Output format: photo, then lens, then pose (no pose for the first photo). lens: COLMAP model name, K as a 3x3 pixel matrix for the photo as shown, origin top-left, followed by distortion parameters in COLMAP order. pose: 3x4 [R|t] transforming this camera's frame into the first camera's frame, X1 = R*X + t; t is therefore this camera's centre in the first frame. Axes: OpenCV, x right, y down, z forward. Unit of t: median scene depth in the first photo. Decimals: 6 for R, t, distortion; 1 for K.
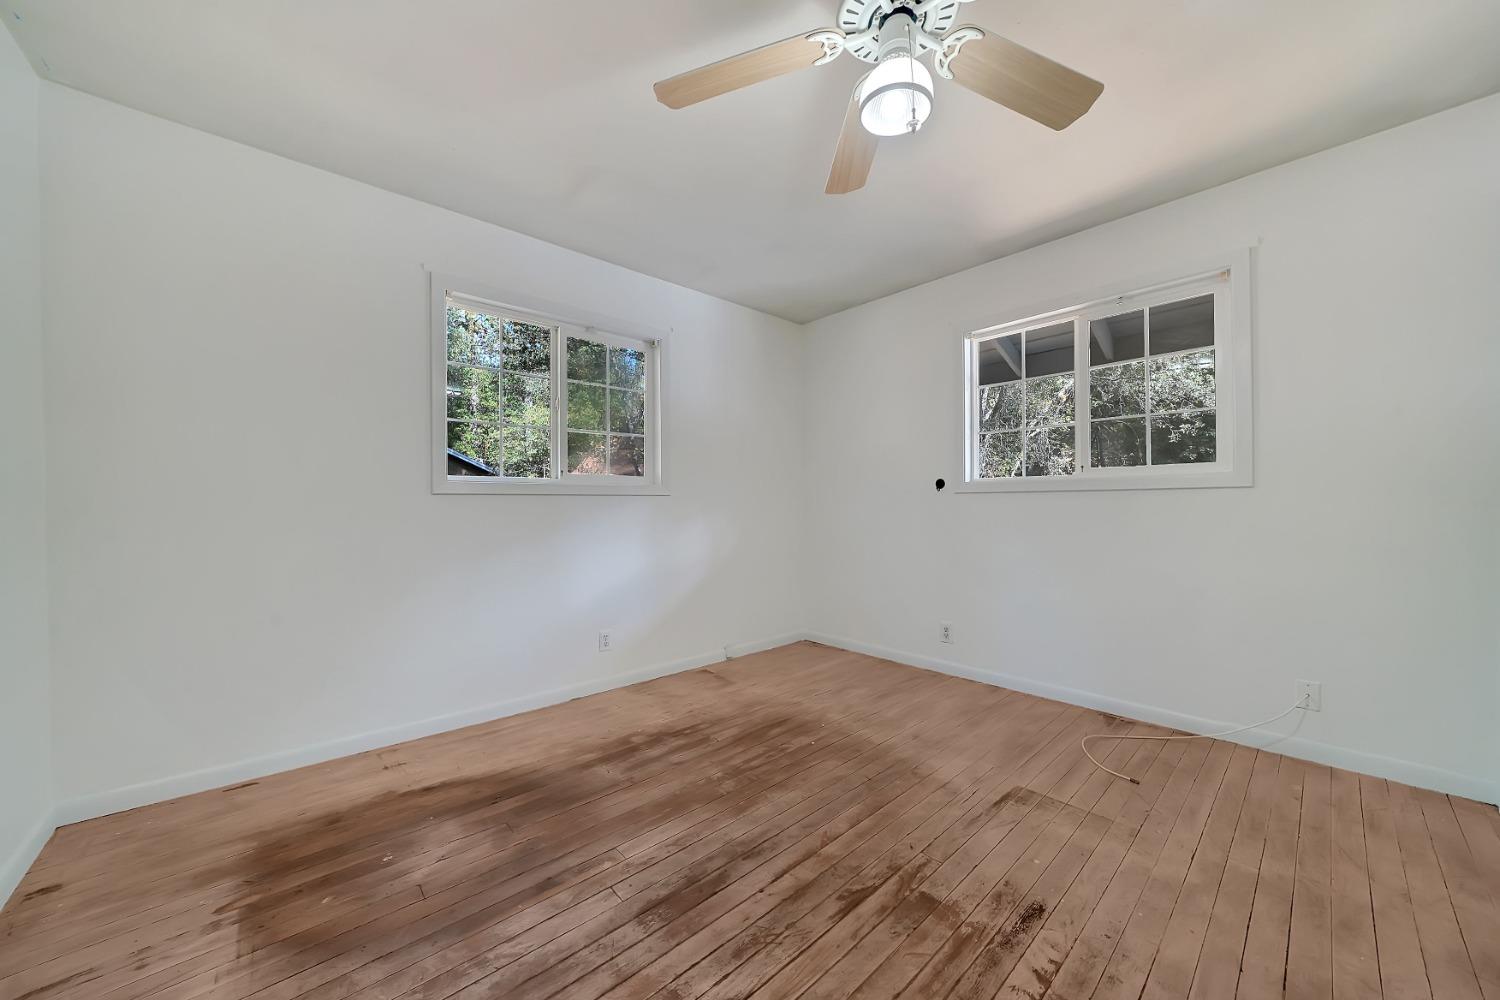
lens RADIAL K [[524.2, 0, 746.2], [0, 524.2, 515.0], [0, 0, 1]] dist [-0.015075, 0.000167]
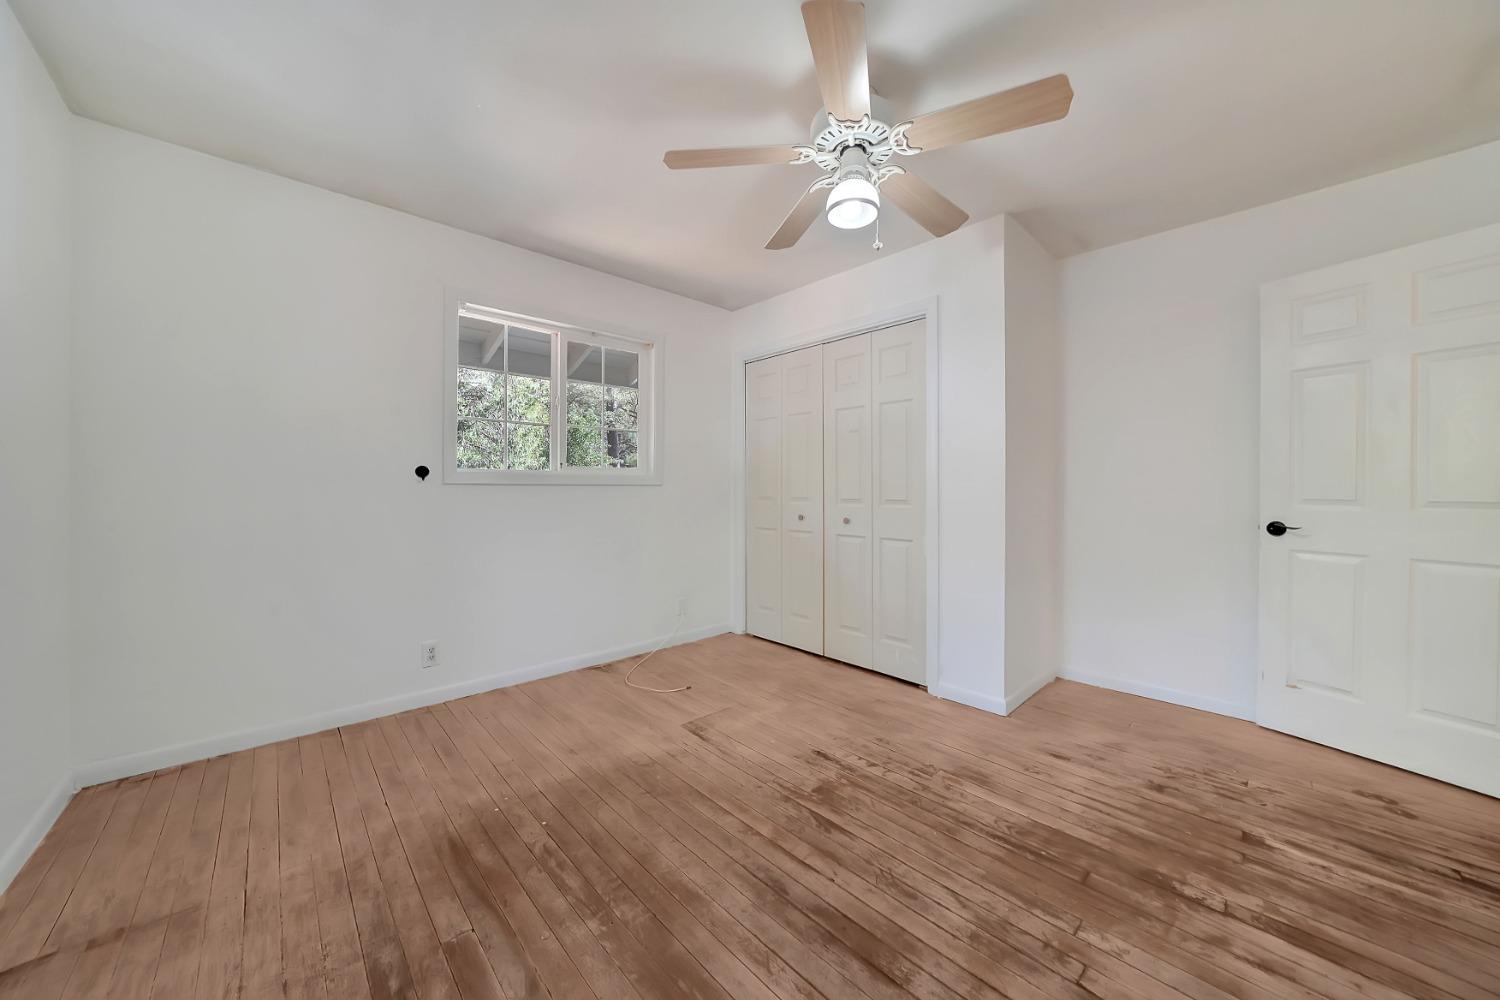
lens RADIAL K [[524.3, 0, 741.2], [0, 524.3, 491.8], [0, 0, 1]] dist [-0.018611, 0.000169]
pose [[-0.006077, 0.005686, 0.999965, -0.823419], [0.022317, 0.999736, -0.005549, -0.024758], [-0.999732, 0.022282, -0.006202, 0.977650]]
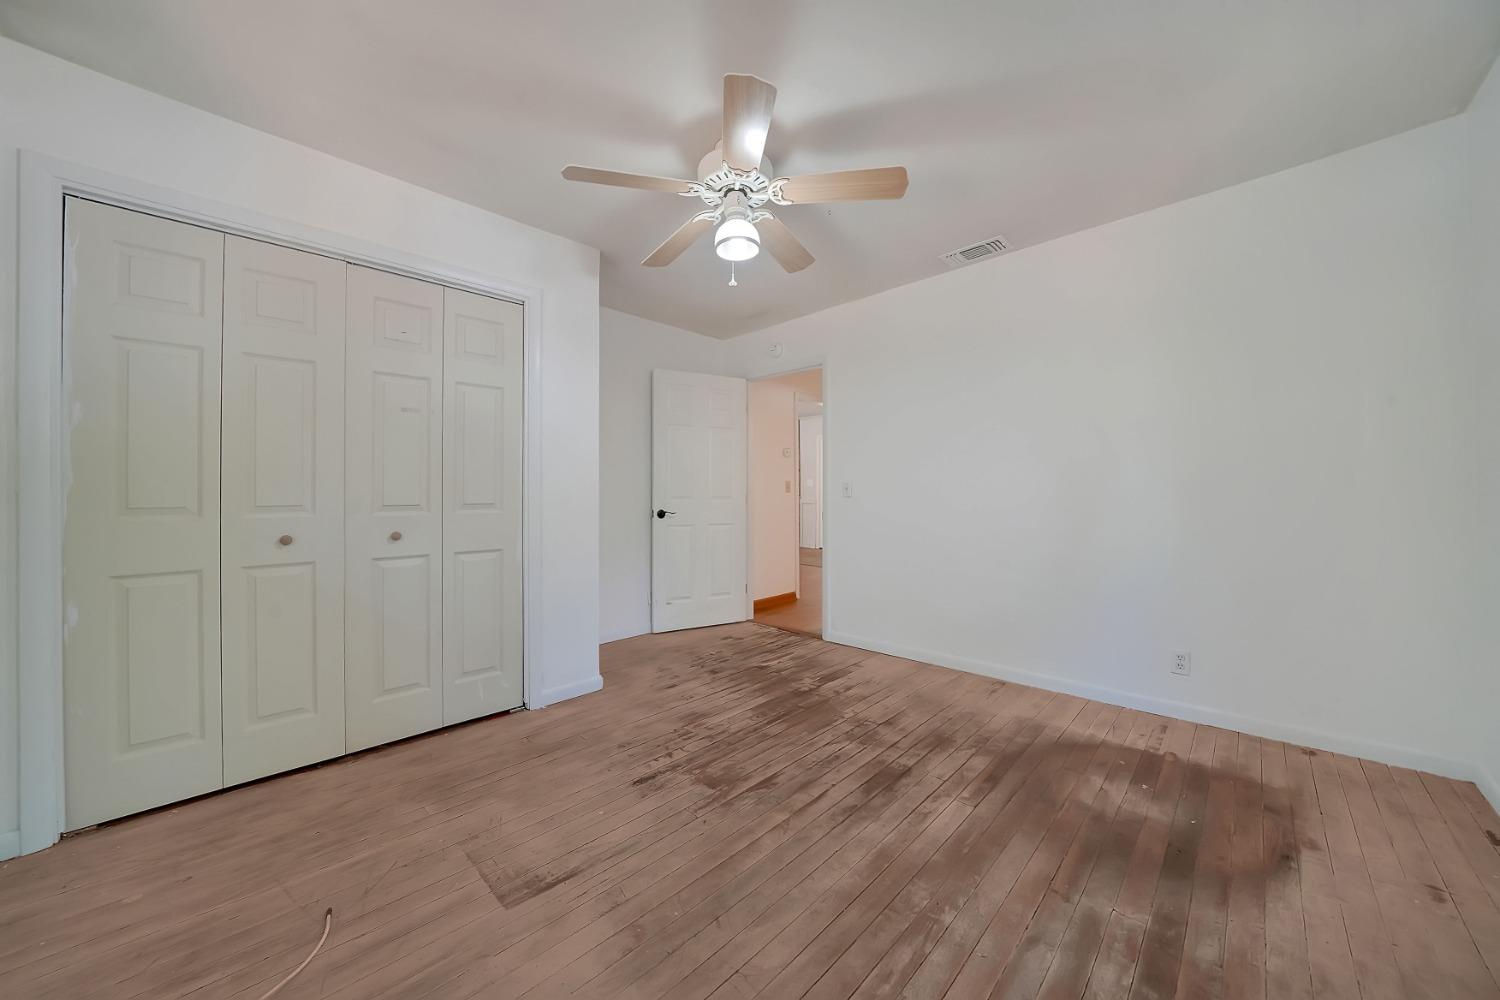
lens RADIAL K [[524.3, 0, 741.2], [0, 524.3, 491.8], [0, 0, 1]] dist [-0.018611, 0.000169]
pose [[-0.998565, 0.010383, -0.052530, 0.276189], [0.009311, 0.999744, 0.020615, -0.053044], [0.052730, 0.020096, -0.998407, 1.939943]]
